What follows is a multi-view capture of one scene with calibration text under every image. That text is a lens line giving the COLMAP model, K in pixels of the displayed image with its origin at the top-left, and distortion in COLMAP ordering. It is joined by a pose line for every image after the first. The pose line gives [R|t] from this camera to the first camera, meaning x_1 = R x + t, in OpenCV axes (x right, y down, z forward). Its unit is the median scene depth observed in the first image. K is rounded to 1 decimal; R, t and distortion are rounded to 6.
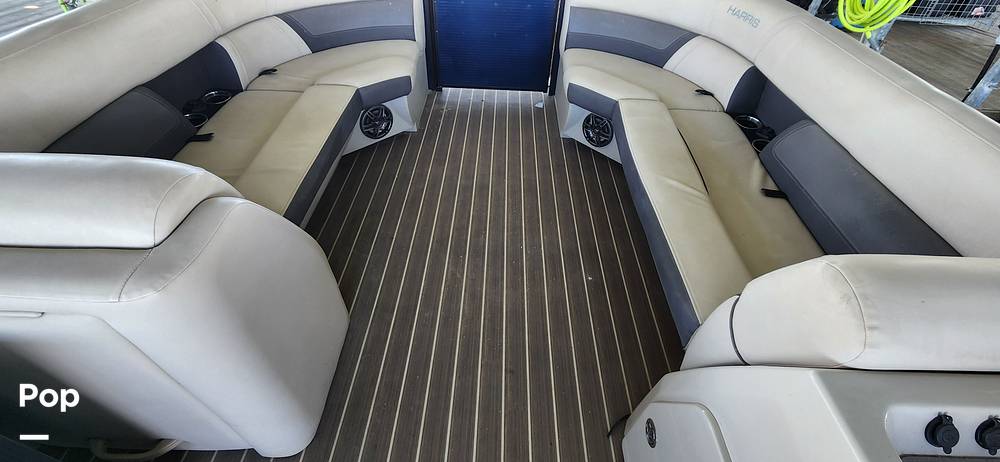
lens RADIAL K [[416.7, 0, 501.9], [0, 416.7, 228.8], [0, 0, 1]] dist [-0.002047, -0.000812]
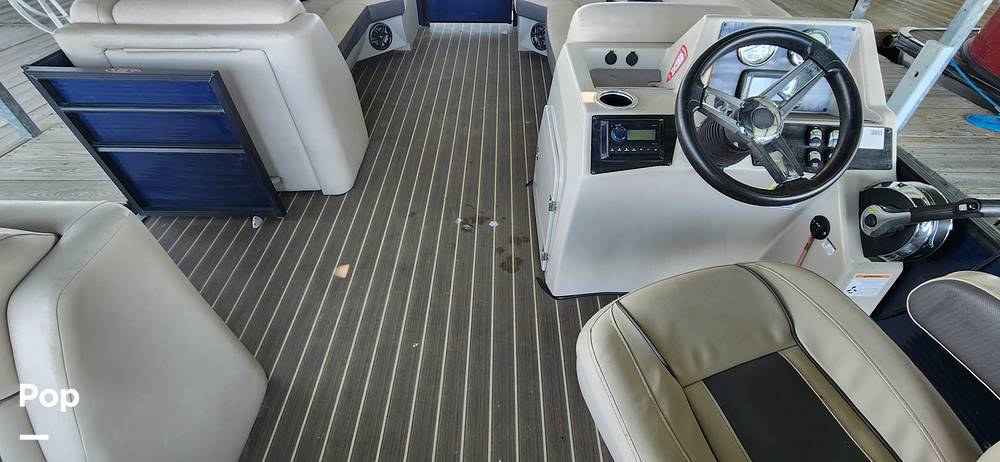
lens RADIAL K [[416.7, 0, 499.0], [0, 416.7, 231.0], [0, 0, 1]] dist [-0.002047, -0.000812]
pose [[0.999425, -0.029933, -0.015915, 0.093673], [0.030363, 0.999160, 0.027526, 0.355984], [0.015078, -0.027993, 0.999494, -0.387485]]
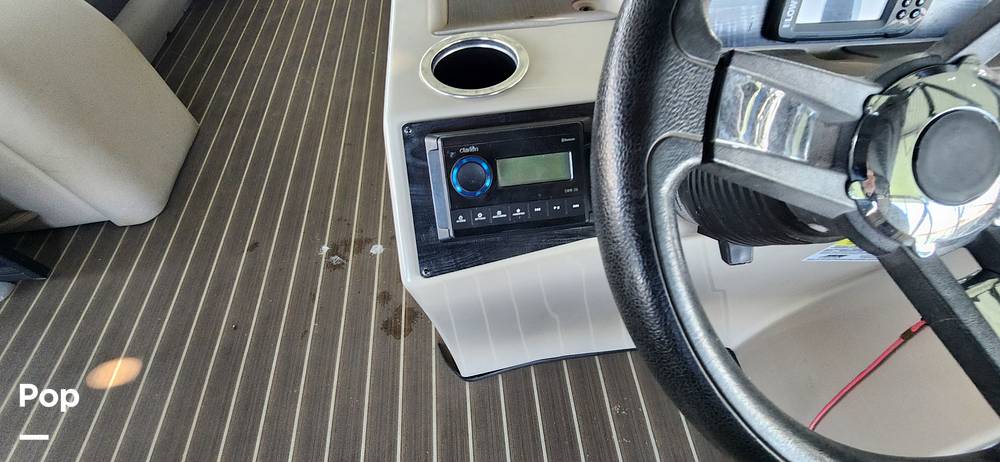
lens RADIAL K [[416.7, 0, 500.5], [0, 416.7, 237.9], [0, 0, 1]] dist [-0.002047, -0.000812]
pose [[0.990303, -0.138753, 0.006852, 0.233556], [0.134194, 0.968191, 0.211181, 0.252229], [-0.035936, -0.208214, 0.977423, -0.080574]]
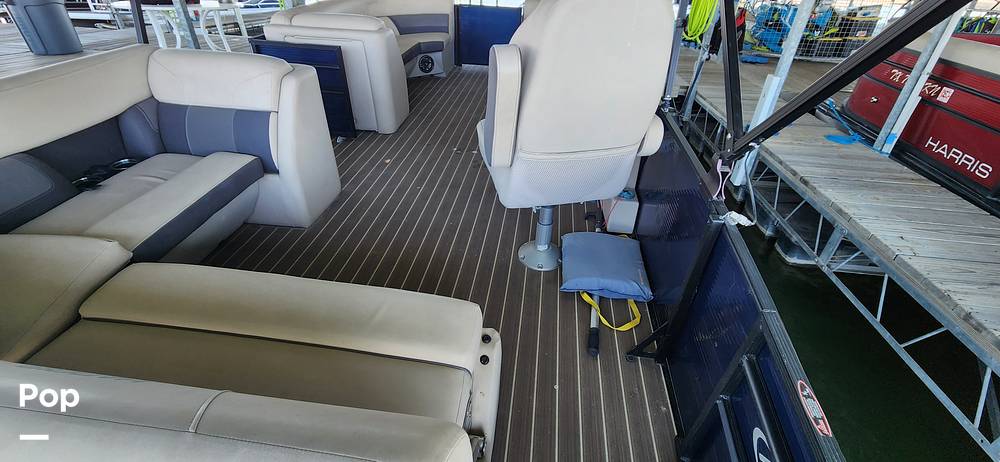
lens RADIAL K [[416.7, 0, 498.4], [0, 416.7, 233.1], [0, 0, 1]] dist [-0.002047, -0.000812]
pose [[0.994056, 0.057112, -0.092692, 0.299580], [-0.069750, 0.987777, -0.139397, 0.838423], [0.083598, 0.145034, 0.985889, -0.900715]]
